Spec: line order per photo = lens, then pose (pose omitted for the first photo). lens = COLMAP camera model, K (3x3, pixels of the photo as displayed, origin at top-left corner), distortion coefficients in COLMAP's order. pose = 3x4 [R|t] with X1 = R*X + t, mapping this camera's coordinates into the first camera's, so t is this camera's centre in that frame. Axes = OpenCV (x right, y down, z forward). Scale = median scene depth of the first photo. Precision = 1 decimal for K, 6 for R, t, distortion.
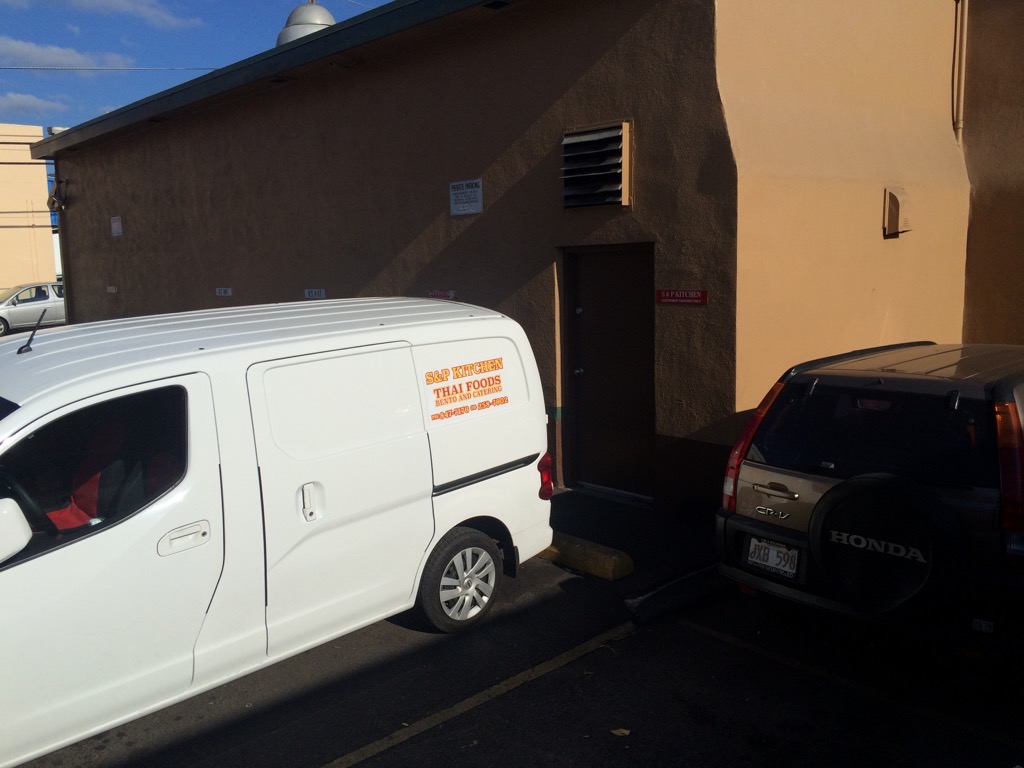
lens RADIAL K [[877.0, 0, 517.0], [0, 877.0, 387.8], [0, 0, 1]] dist [0.060859, -0.083589]
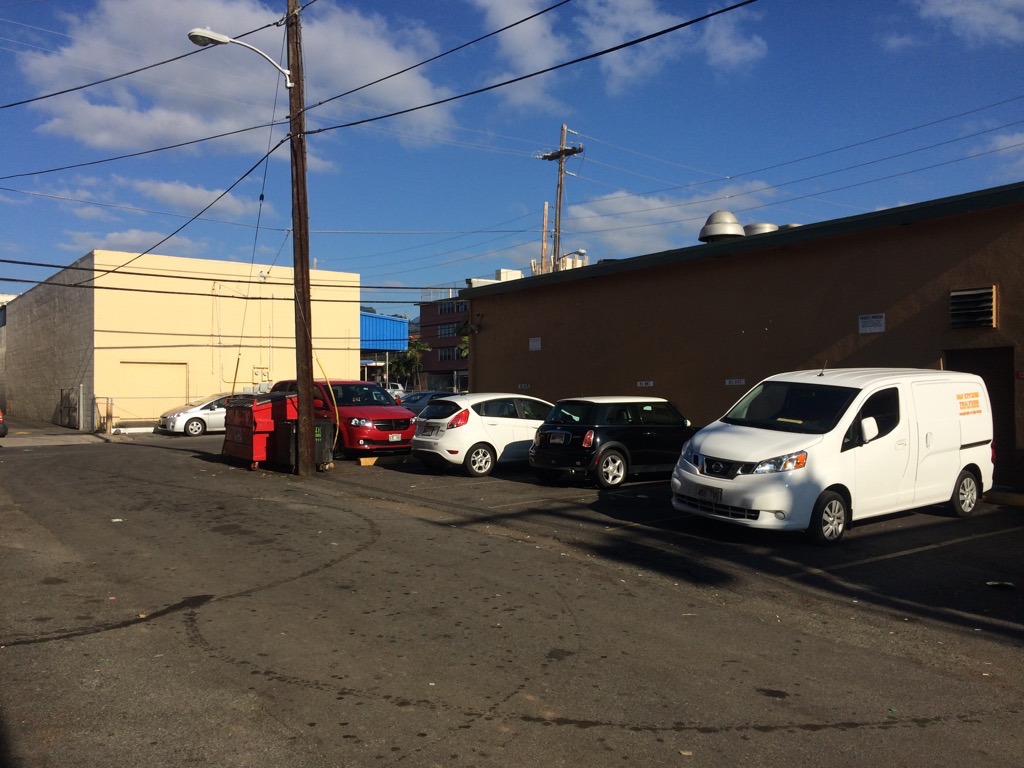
lens RADIAL K [[877.0, 0, 508.9], [0, 877.0, 363.7], [0, 0, 1]] dist [0.060859, -0.083589]
pose [[0.989951, 0.017524, -0.140318, -0.649771], [-0.042219, 0.983662, -0.175006, 0.248846], [0.134958, 0.179172, 0.974517, -0.992038]]
